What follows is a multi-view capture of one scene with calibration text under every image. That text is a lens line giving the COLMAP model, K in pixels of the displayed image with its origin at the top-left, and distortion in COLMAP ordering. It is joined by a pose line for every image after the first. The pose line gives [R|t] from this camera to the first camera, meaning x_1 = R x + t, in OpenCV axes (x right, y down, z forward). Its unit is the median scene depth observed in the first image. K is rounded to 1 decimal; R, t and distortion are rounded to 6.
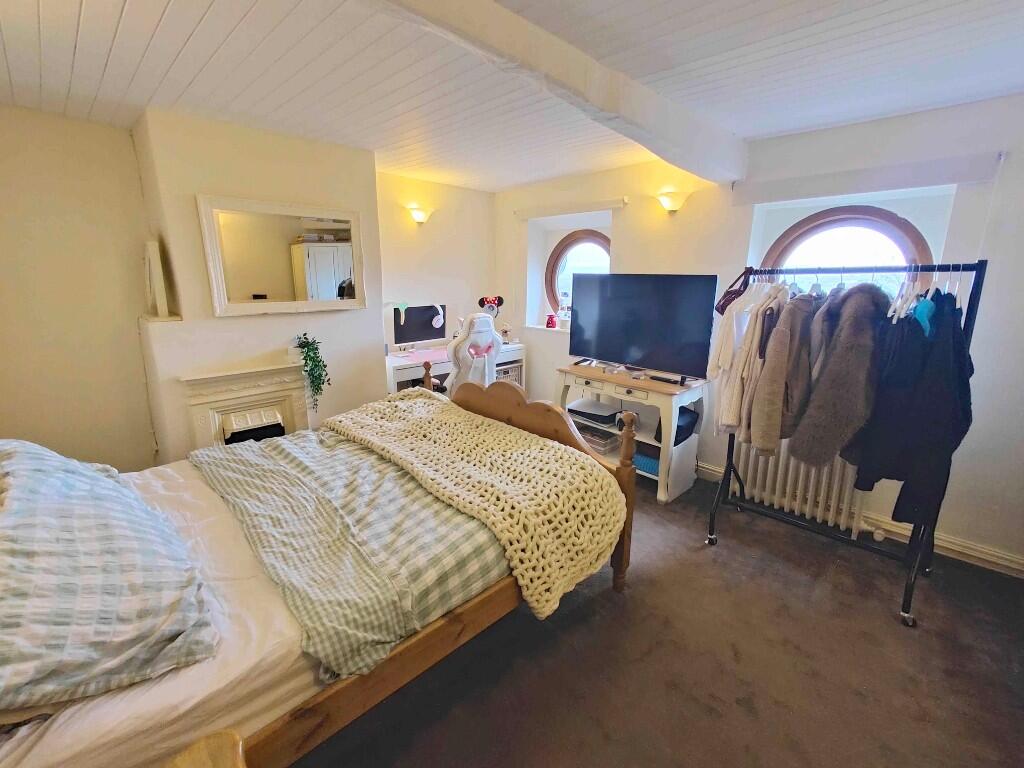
lens RADIAL K [[451.7, 0, 512.1], [0, 451.7, 377.6], [0, 0, 1]] dist [0.005683, 0.000678]
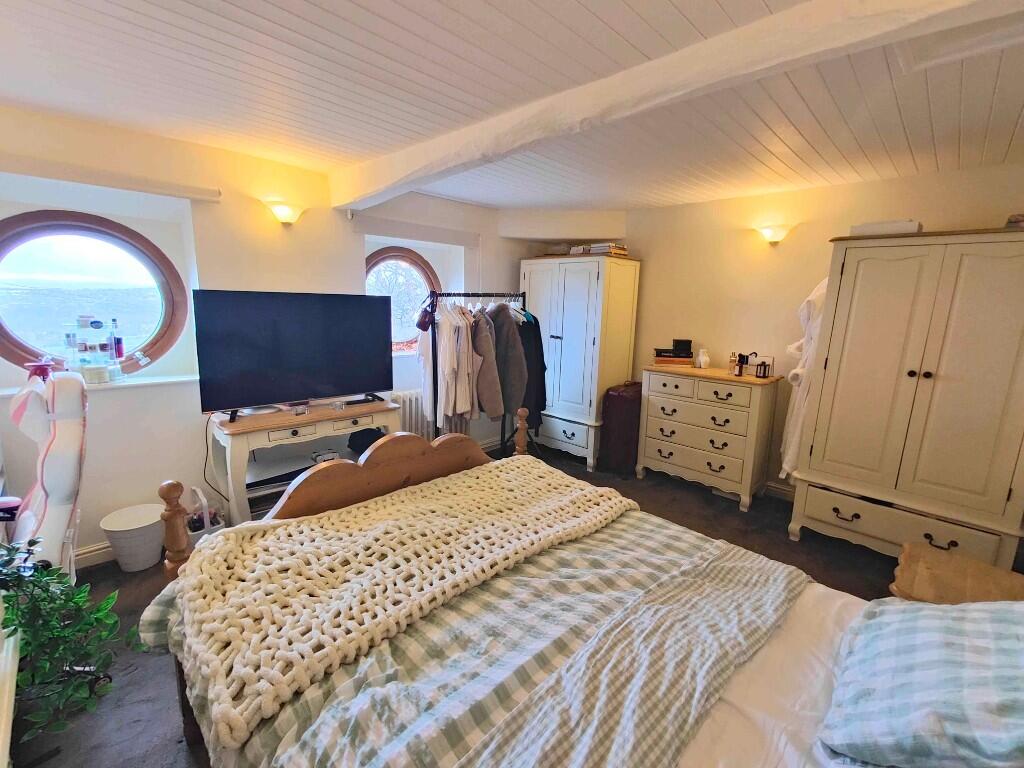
lens RADIAL K [[451.7, 0, 510.1], [0, 451.7, 386.3], [0, 0, 1]] dist [0.005683, 0.000678]
pose [[-0.002058, -0.192368, 0.981321, -0.895310], [0.201162, 0.961183, 0.188842, -0.211561], [-0.979556, 0.197793, 0.036720, 0.926766]]
